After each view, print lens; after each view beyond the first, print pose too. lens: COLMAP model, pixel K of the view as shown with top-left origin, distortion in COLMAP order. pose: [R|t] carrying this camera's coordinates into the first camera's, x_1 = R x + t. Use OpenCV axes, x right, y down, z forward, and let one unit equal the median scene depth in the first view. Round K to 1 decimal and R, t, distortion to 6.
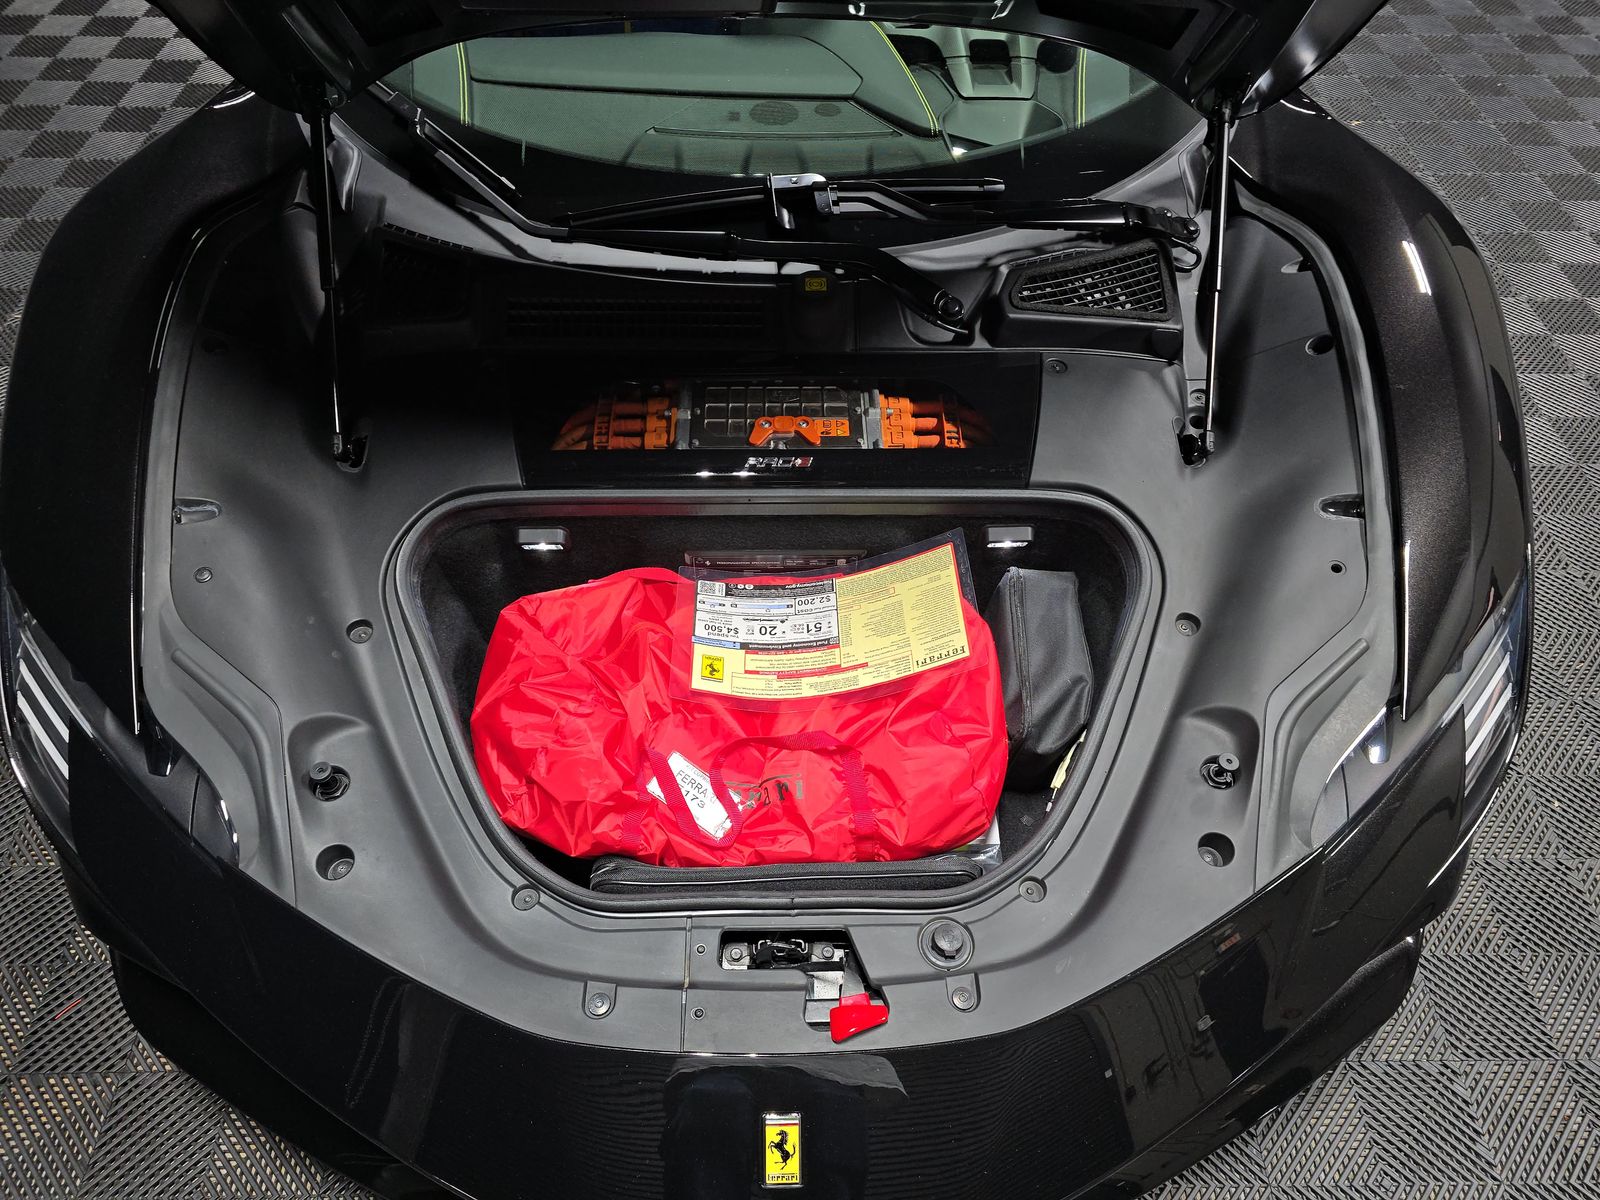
lens RADIAL K [[1061.2, 0, 800.0], [0, 1061.2, 600.0], [0, 0, 1]] dist [-0.008249, -0.002033]
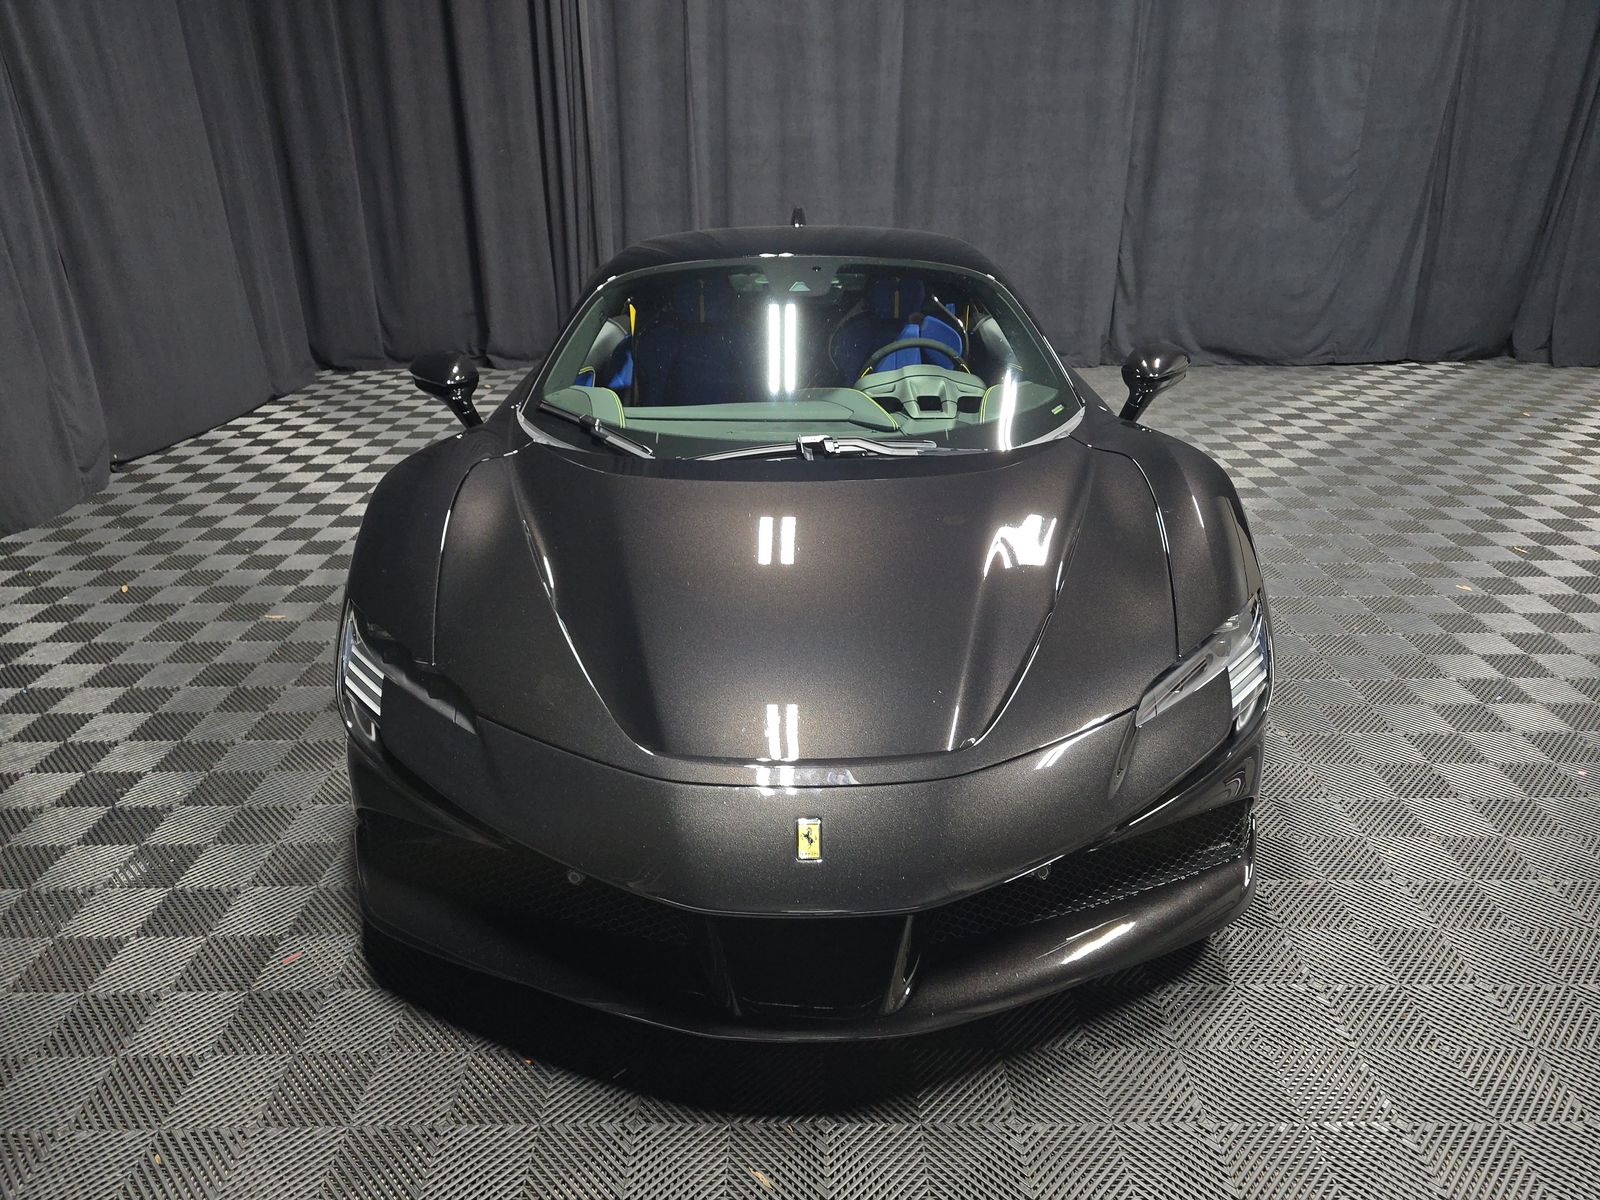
lens RADIAL K [[1081.4, 0, 803.8], [0, 1081.4, 574.4], [0, 0, 1]] dist [0.044594, -0.000787]
pose [[0.999791, -0.010800, -0.017346, 0.005700], [0.000996, 0.873657, -0.486542, 0.602073], [0.020409, 0.486423, 0.873485, -0.407004]]
